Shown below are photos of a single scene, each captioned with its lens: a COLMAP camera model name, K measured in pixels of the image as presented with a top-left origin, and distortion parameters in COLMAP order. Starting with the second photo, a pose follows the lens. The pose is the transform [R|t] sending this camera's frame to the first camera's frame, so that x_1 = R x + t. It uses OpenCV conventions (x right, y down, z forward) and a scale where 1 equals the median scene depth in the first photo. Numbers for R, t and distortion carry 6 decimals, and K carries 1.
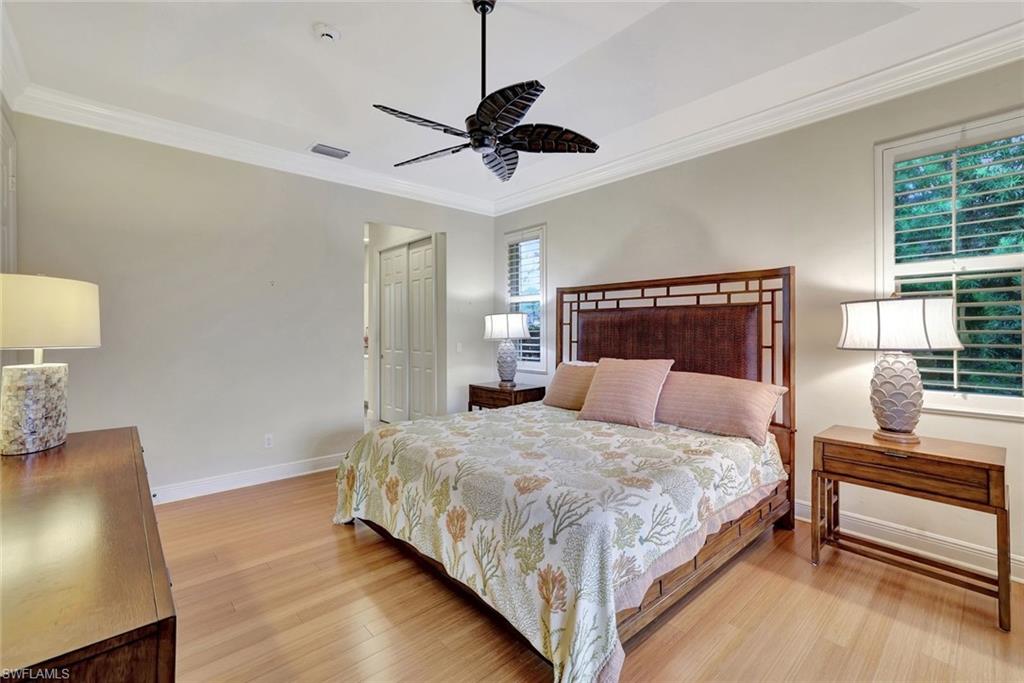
lens RADIAL K [[452.4, 0, 507.9], [0, 452.4, 335.4], [0, 0, 1]] dist [-0.024754, 0.005273]
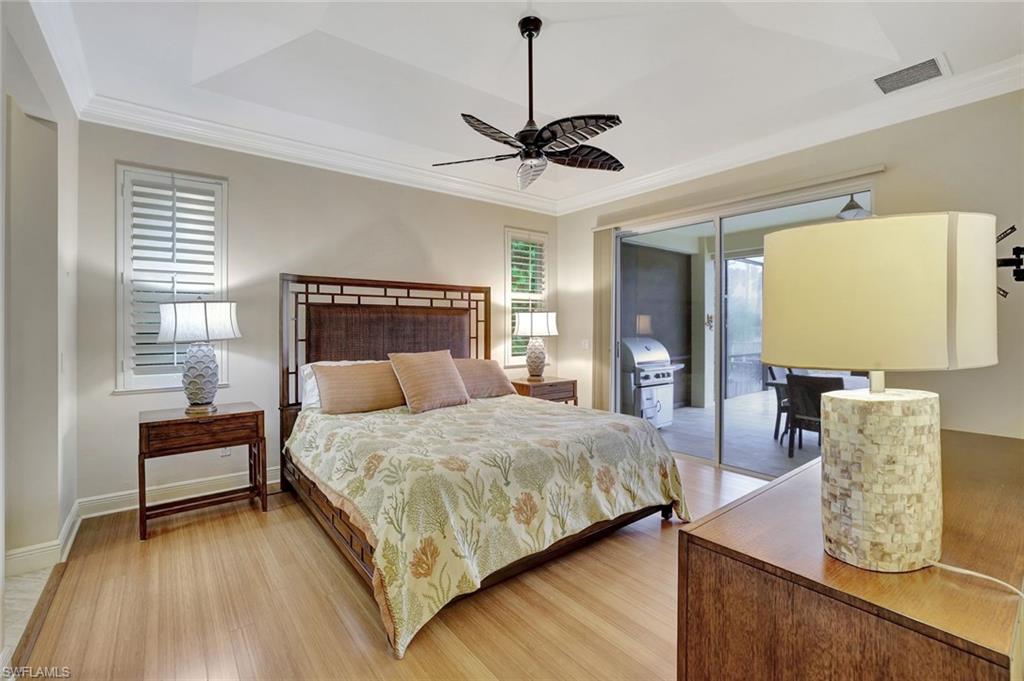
lens RADIAL K [[452.4, 0, 489.0], [0, 452.4, 329.0], [0, 0, 1]] dist [-0.024754, 0.005273]
pose [[0.075528, -0.004116, 0.997135, -0.878658], [0.012184, 0.999921, 0.003205, -0.006759], [-0.997069, 0.011907, 0.075572, 0.773748]]
